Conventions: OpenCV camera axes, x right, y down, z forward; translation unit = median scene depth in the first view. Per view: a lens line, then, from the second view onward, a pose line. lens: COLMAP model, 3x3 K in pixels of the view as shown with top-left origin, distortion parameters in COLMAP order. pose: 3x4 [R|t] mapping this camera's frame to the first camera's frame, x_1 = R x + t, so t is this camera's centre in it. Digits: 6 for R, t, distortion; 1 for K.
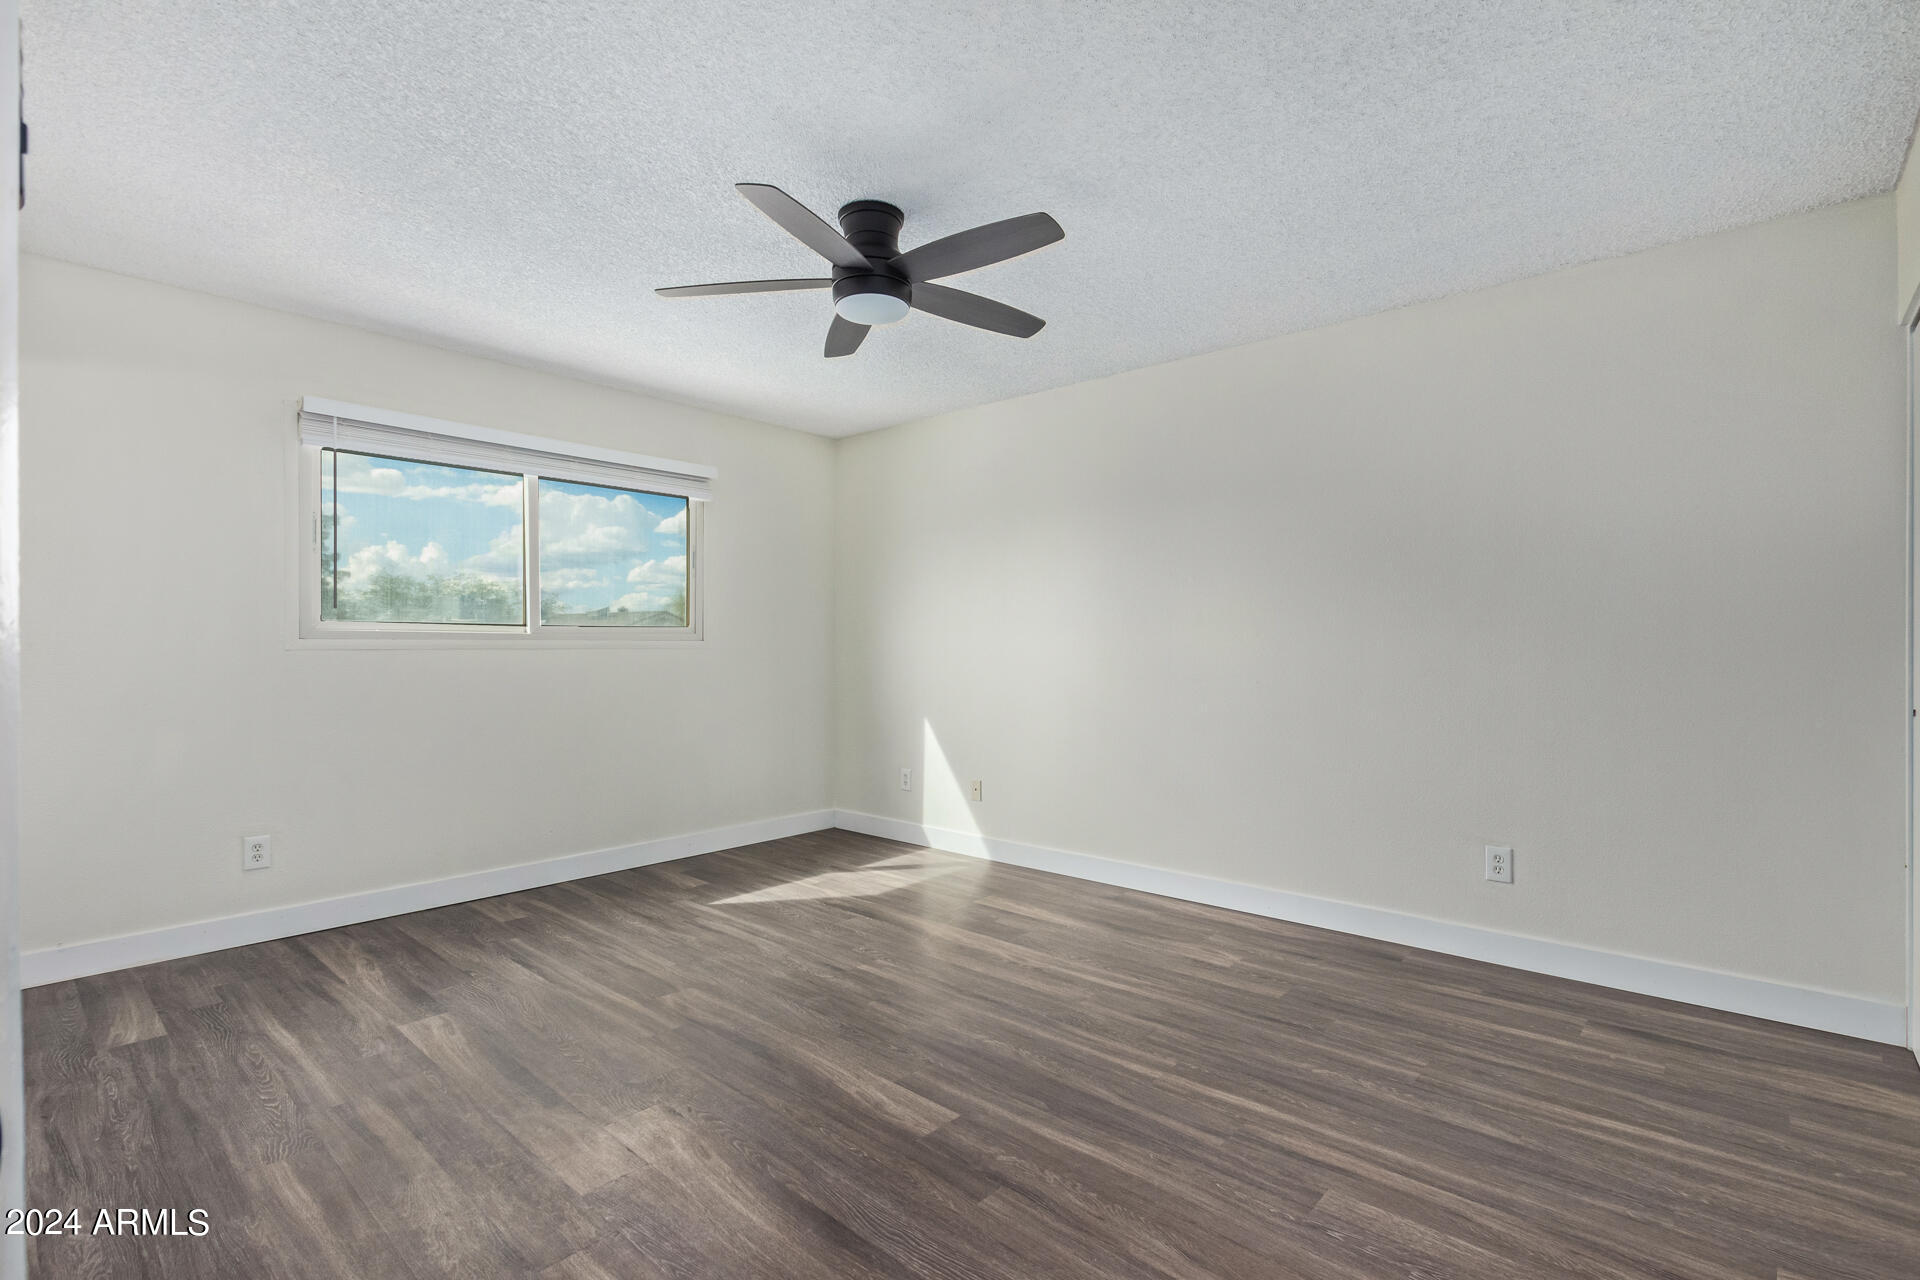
lens RADIAL K [[889.1, 0, 962.4], [0, 889.1, 644.5], [0, 0, 1]] dist [-0.000935, -0.000239]
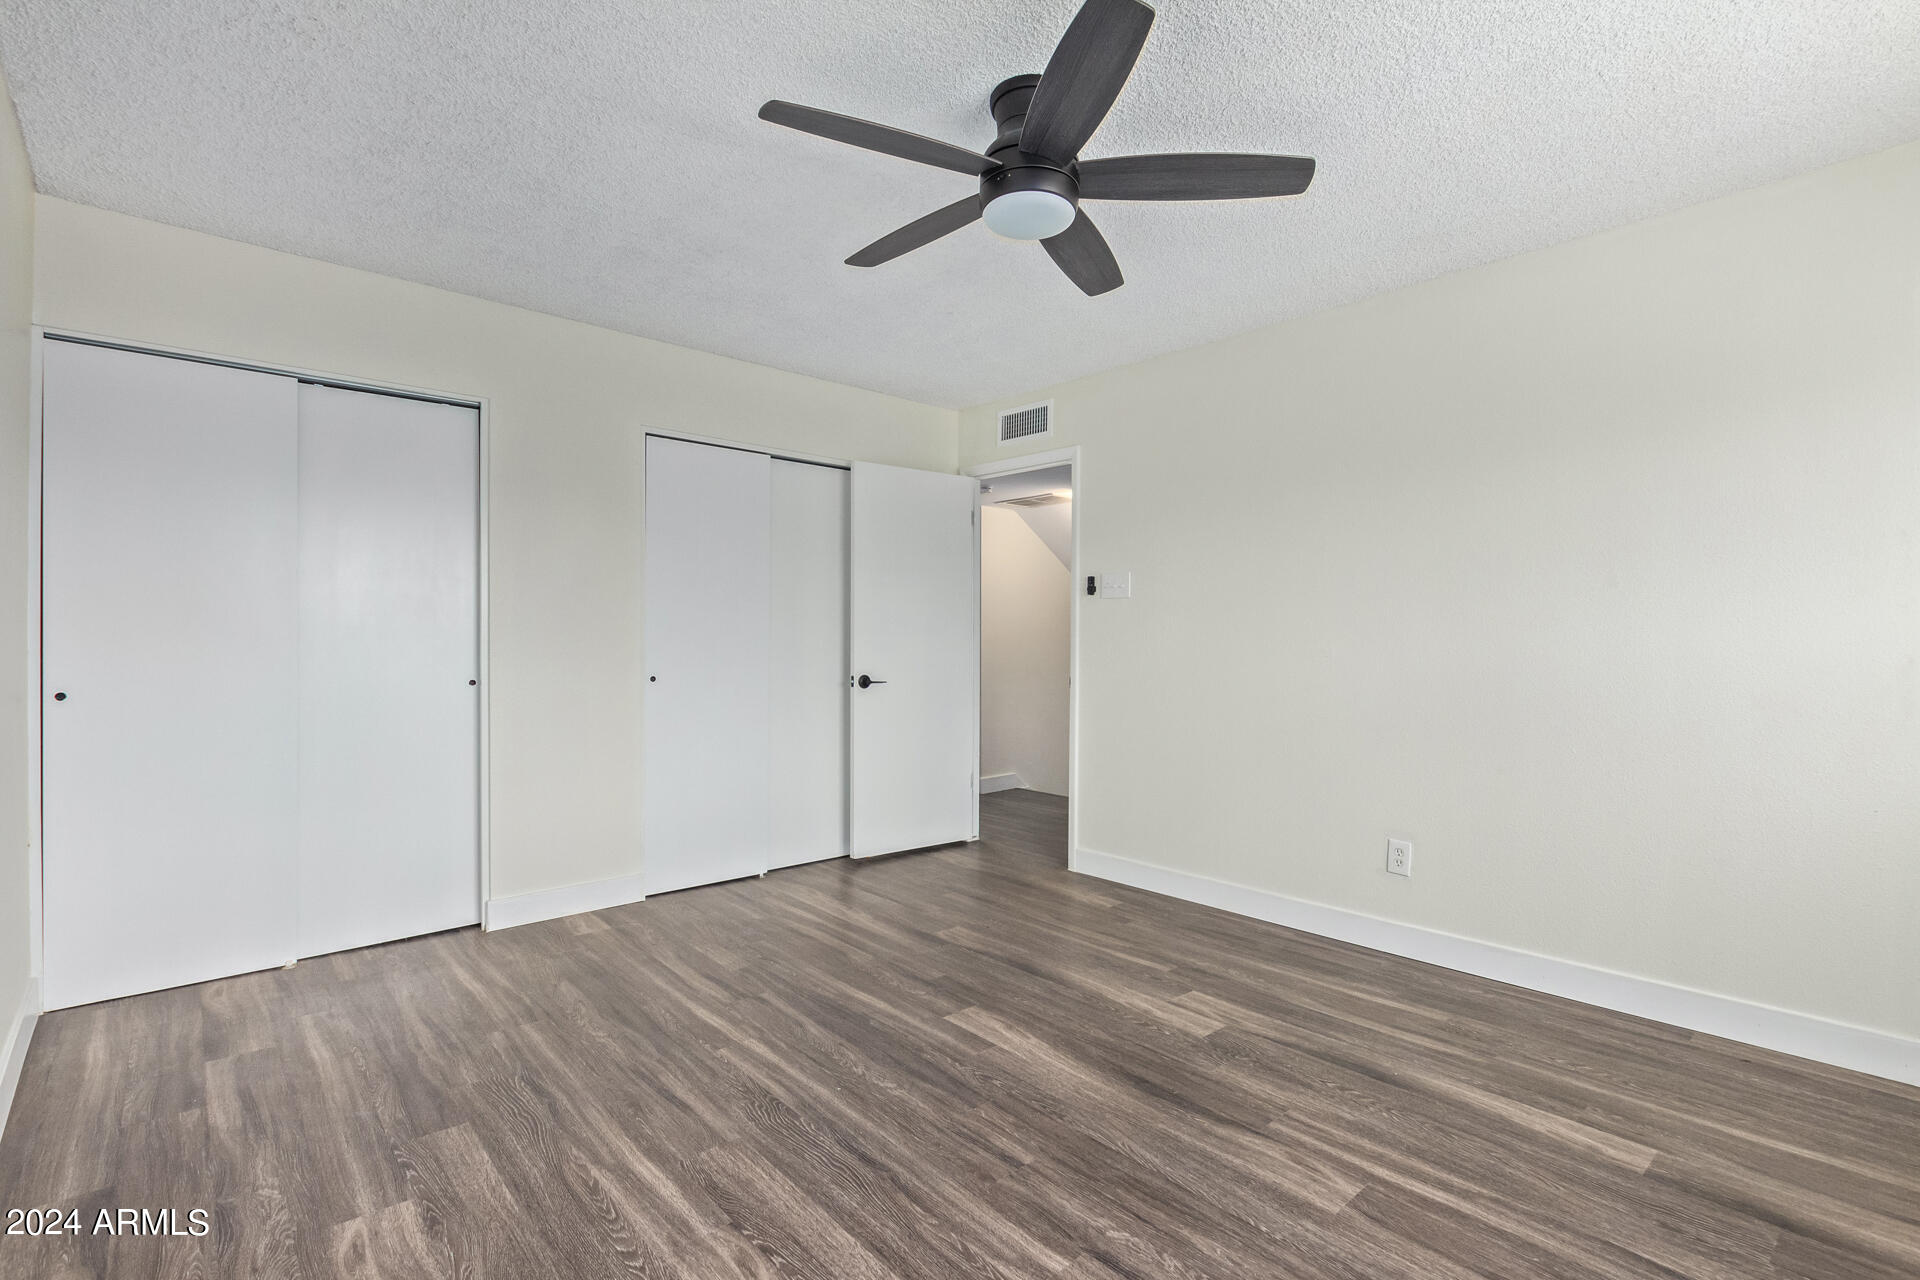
lens RADIAL K [[889.1, 0, 958.2], [0, 889.1, 642.5], [0, 0, 1]] dist [-0.000935, -0.000239]
pose [[-0.993033, -0.005099, 0.117726, -0.160229], [-0.005360, 0.999984, -0.001900, 0.007066], [-0.117714, -0.002518, -0.993044, 2.138323]]
